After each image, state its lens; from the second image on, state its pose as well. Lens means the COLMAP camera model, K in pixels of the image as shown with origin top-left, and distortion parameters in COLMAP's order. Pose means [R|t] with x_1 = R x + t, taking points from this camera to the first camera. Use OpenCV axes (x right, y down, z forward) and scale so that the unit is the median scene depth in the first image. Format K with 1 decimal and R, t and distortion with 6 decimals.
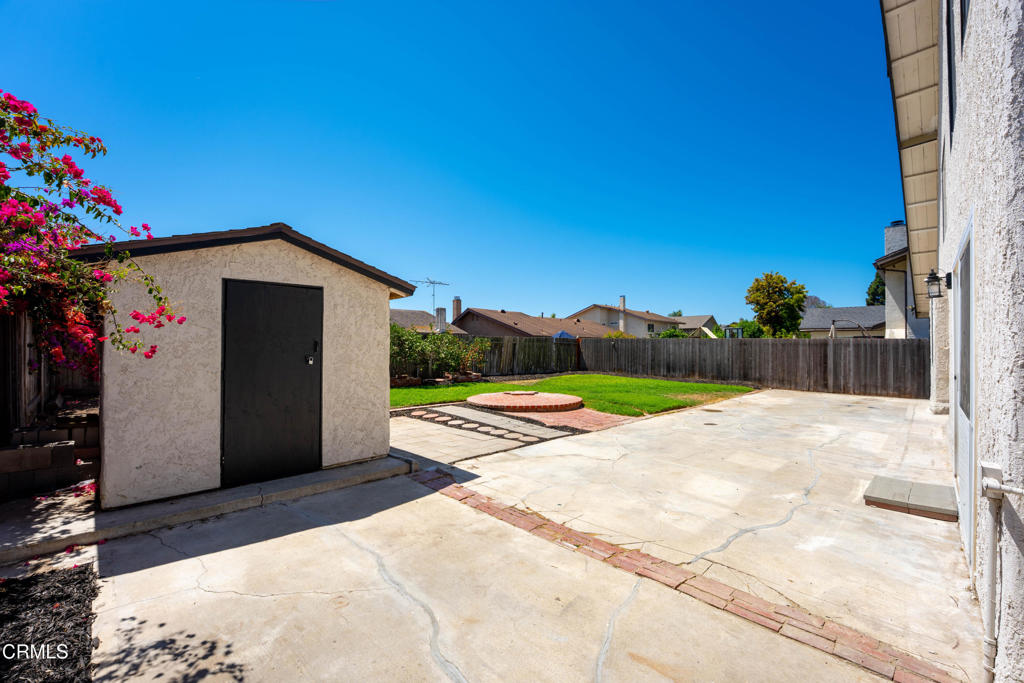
lens RADIAL K [[424.2, 0, 512.0], [0, 424.2, 341.5], [0, 0, 1]] dist [-0.021995, -0.000340]
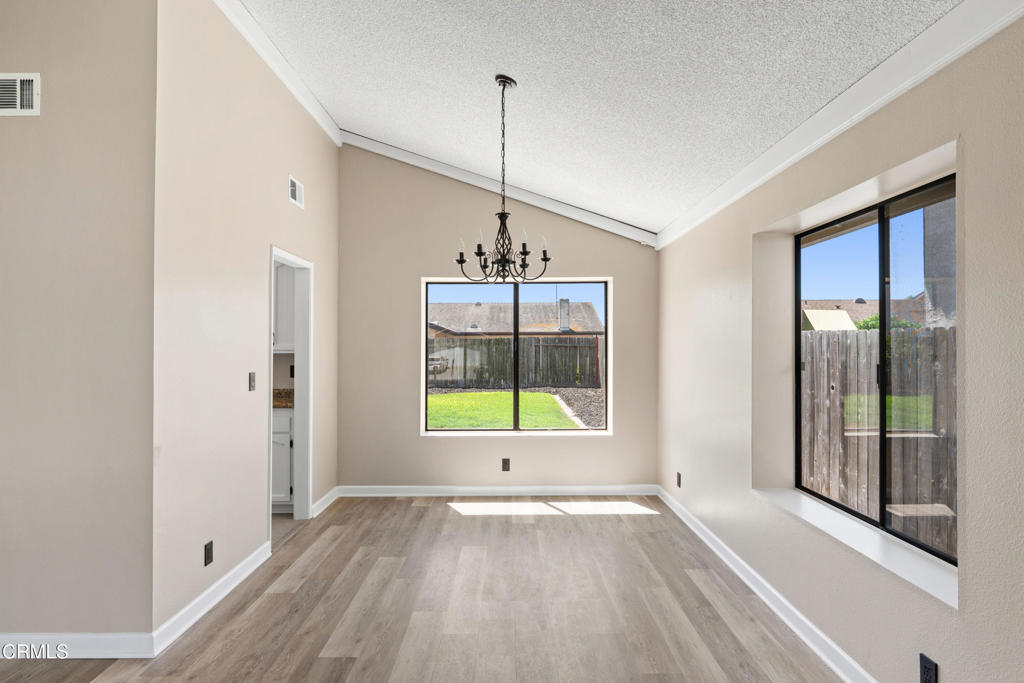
lens RADIAL K [[561.7, 0, 512.0], [0, 561.7, 341.5], [0, 0, 1]] dist [-0.003219, -0.000584]
pose [[0.712177, -0.010743, -0.701917, 0.845457], [0.012612, 0.999917, -0.002507, -0.001220], [0.701886, -0.007067, 0.712254, 0.374818]]
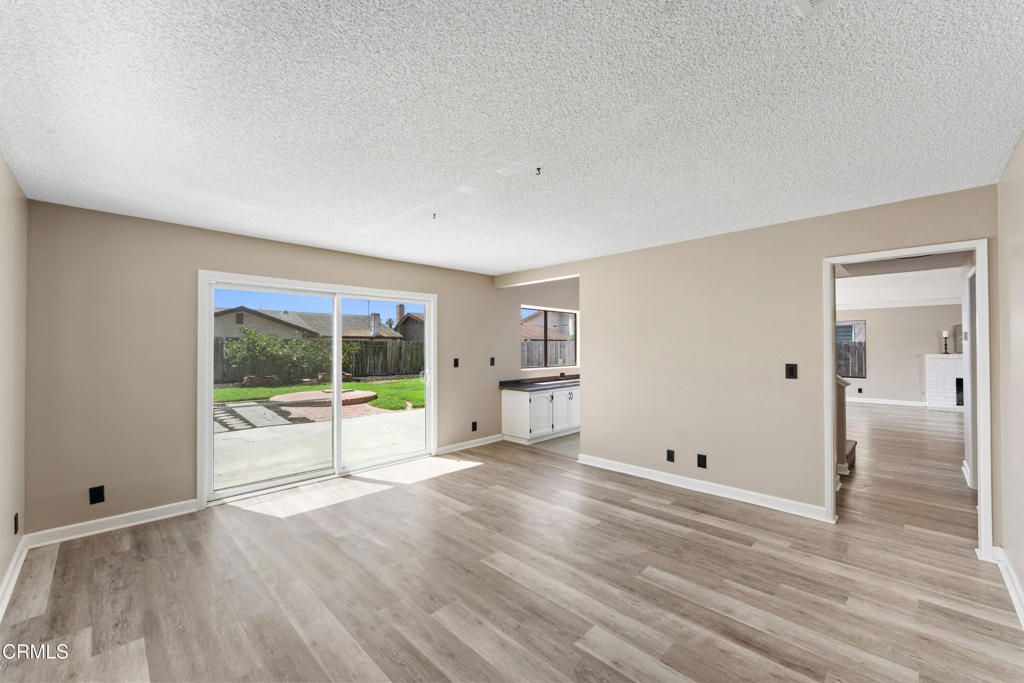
lens RADIAL K [[407.0, 0, 509.9], [0, 407.0, 342.4], [0, 0, 1]] dist [-0.003750, -0.000030]
pose [[0.999988, -0.004857, 0.000002, 0.313857], [0.004857, 0.999987, 0.001668, -0.007566], [-0.000010, -0.001668, 0.999999, -0.077580]]
